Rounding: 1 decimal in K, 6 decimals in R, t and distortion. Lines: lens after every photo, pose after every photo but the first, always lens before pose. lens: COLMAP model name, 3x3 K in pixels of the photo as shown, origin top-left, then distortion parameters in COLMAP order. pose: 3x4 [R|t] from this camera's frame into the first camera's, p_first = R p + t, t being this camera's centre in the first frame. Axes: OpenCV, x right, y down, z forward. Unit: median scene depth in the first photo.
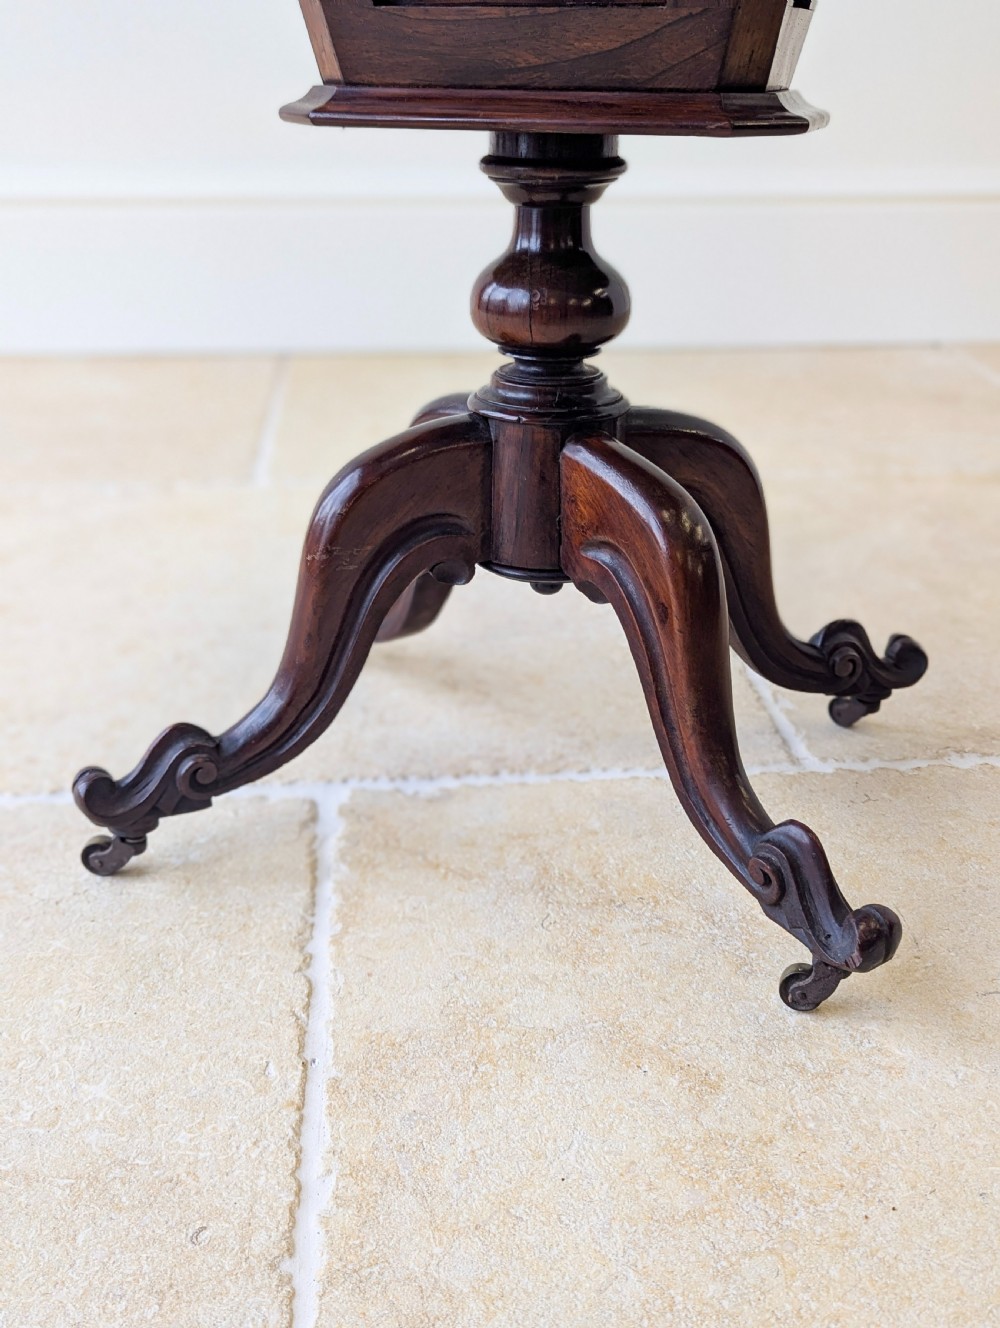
lens RADIAL K [[1442.0, 0, 514.8], [0, 1442.0, 682.4], [0, 0, 1]] dist [0.038586, 0.000000]
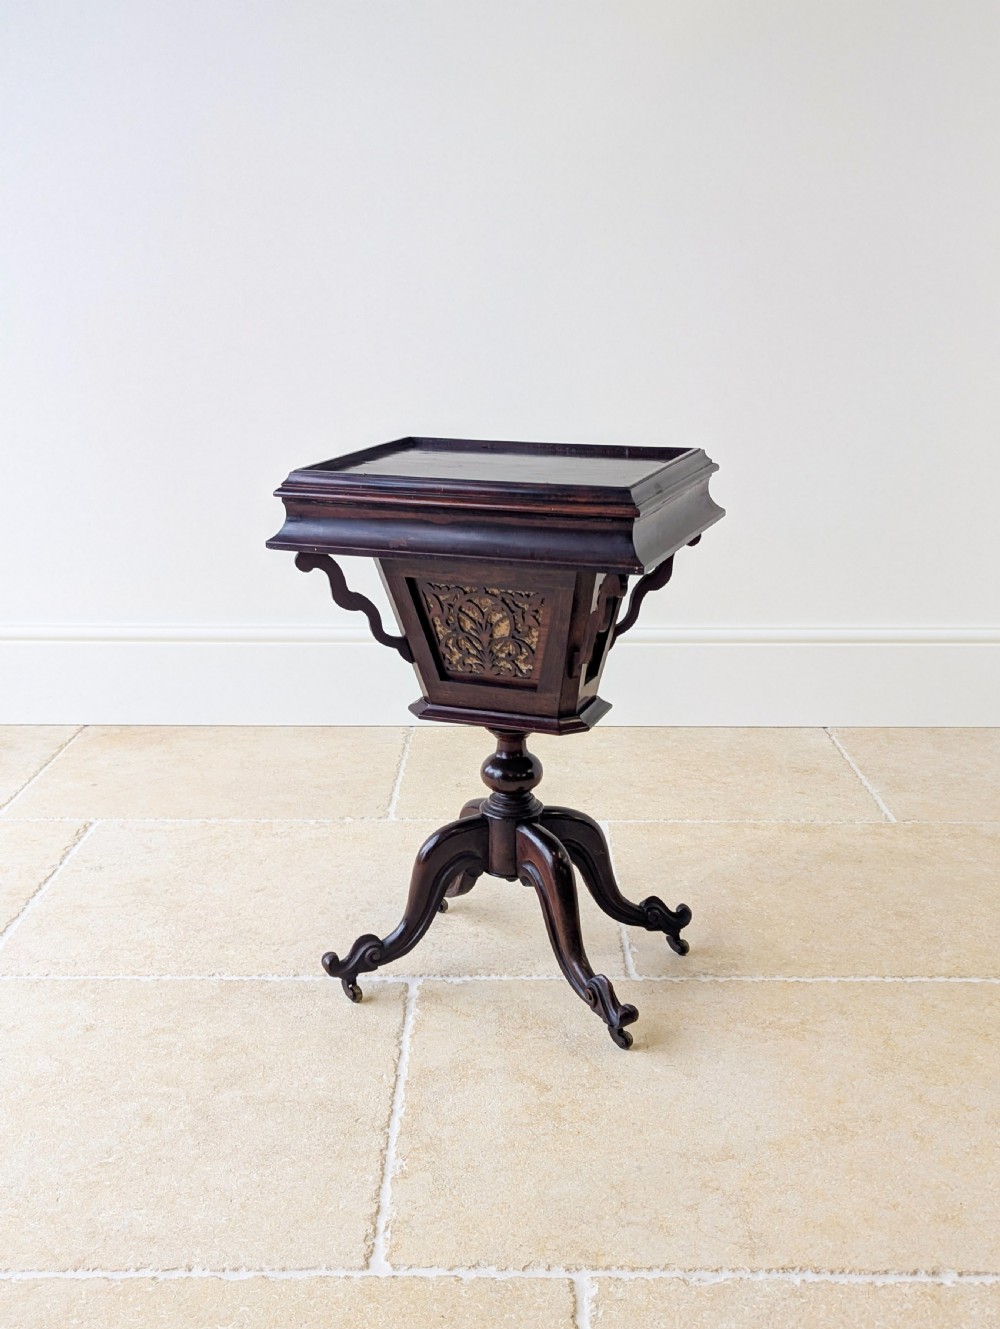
lens RADIAL K [[1443.0, 0, 506.4], [0, 1443.0, 701.5], [0, 0, 1]] dist [0.038586, 0.000000]
pose [[0.995433, 0.020973, -0.093129, 0.265006], [-0.035954, 0.986098, -0.162226, 0.009659], [0.088432, 0.164833, 0.982349, -1.564740]]
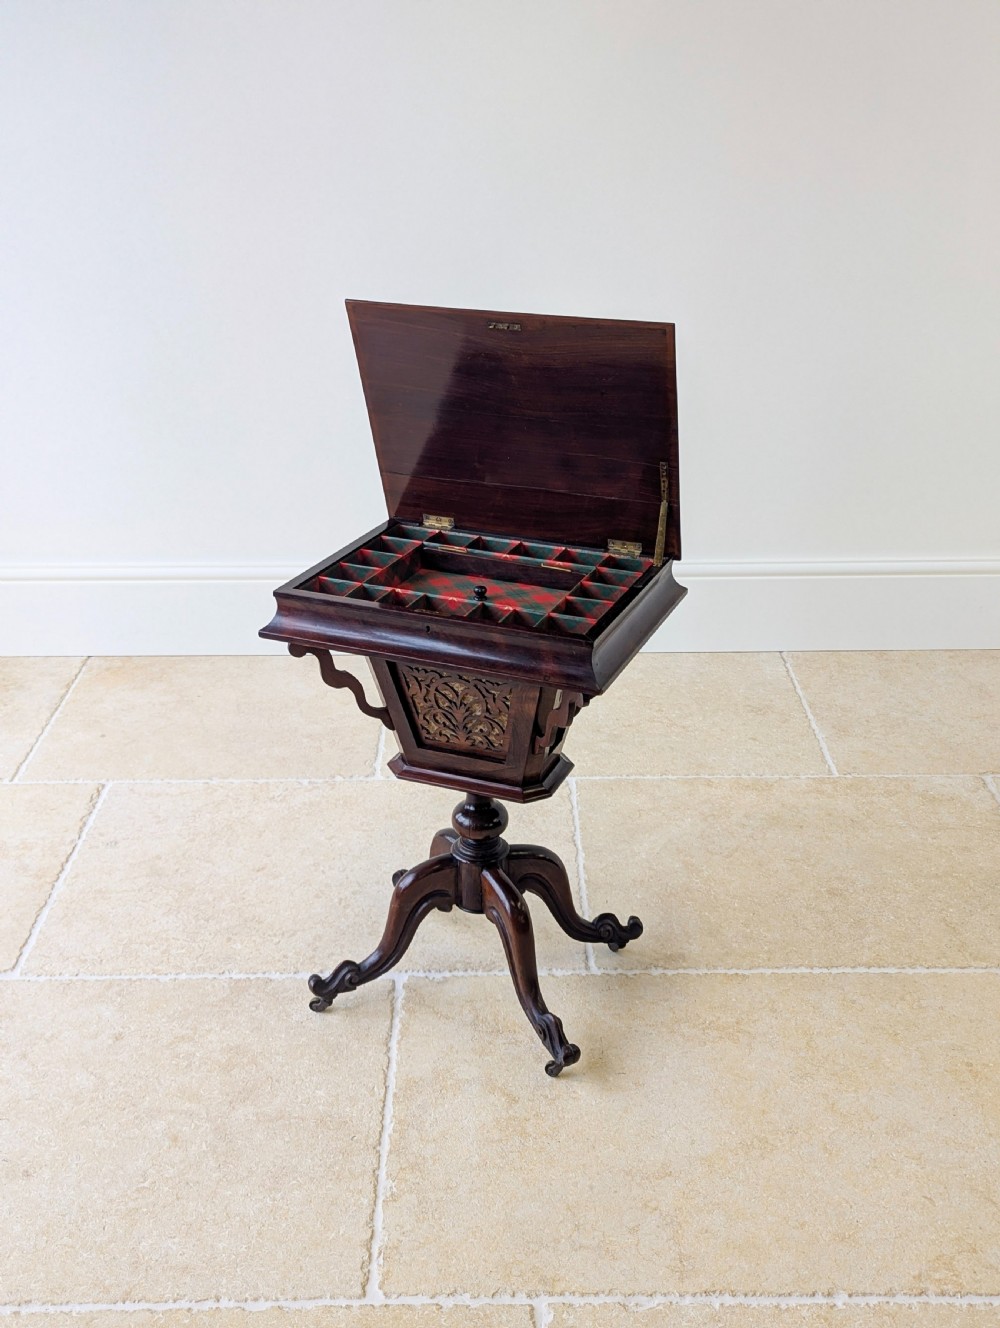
lens RADIAL K [[1442.0, 0, 504.6], [0, 1442.0, 645.2], [0, 0, 1]] dist [0.038586, 0.000000]
pose [[0.996240, 0.024624, -0.083065, 0.313216], [-0.025539, 0.999624, -0.009974, -0.602710], [0.082788, 0.012058, 0.996494, -1.903257]]
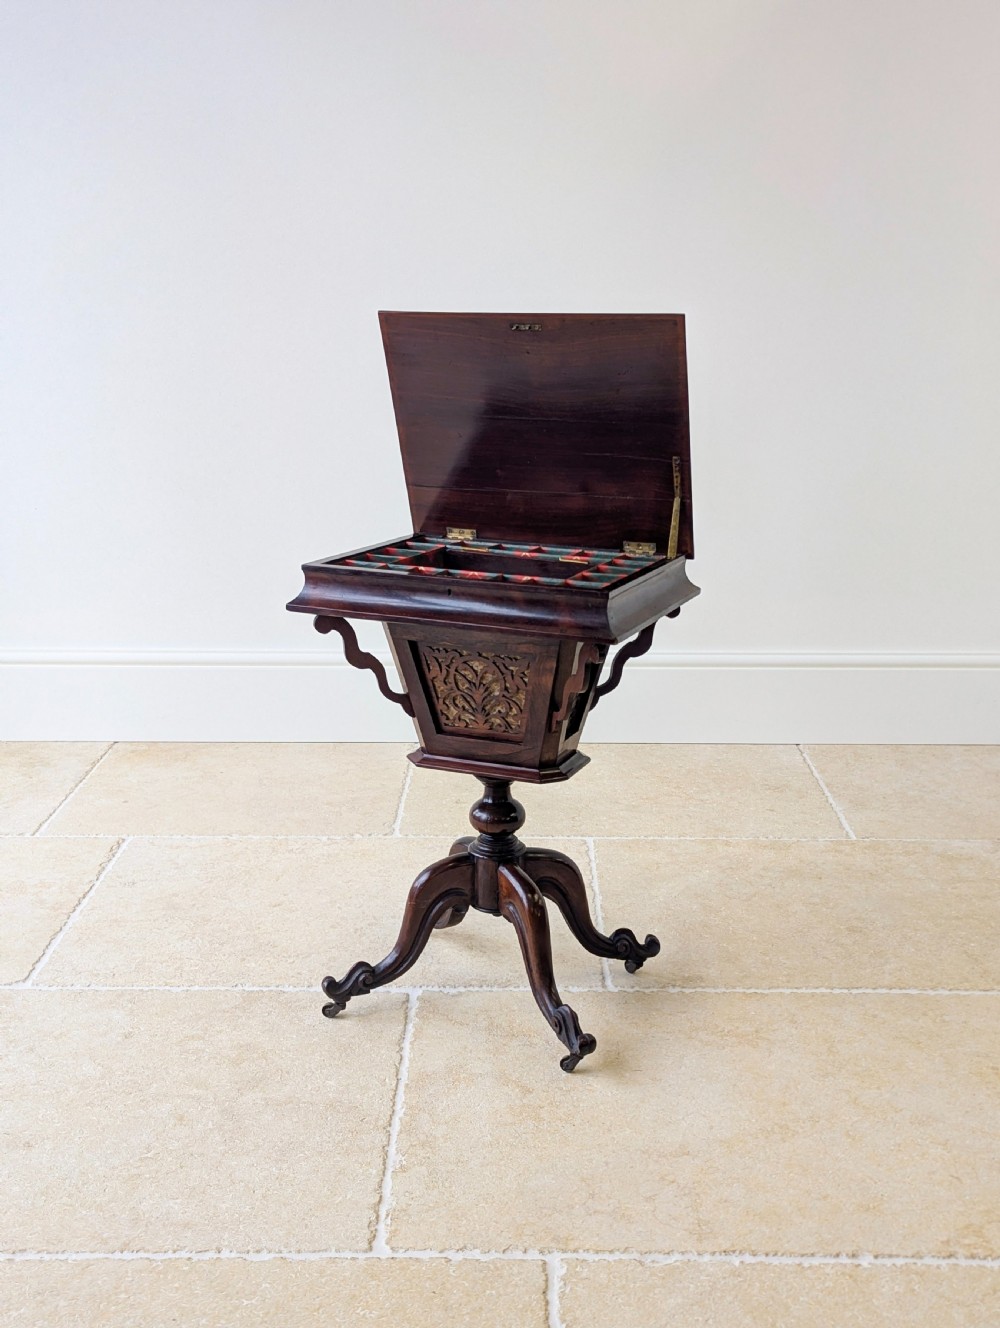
lens RADIAL K [[1442.0, 0, 511.7], [0, 1442.0, 639.5], [0, 0, 1]] dist [0.038586, 0.000000]
pose [[0.995034, 0.019376, -0.097632, 0.340236], [-0.037388, 0.981801, -0.186195, -0.077844], [0.092248, 0.188921, 0.977650, -1.941908]]
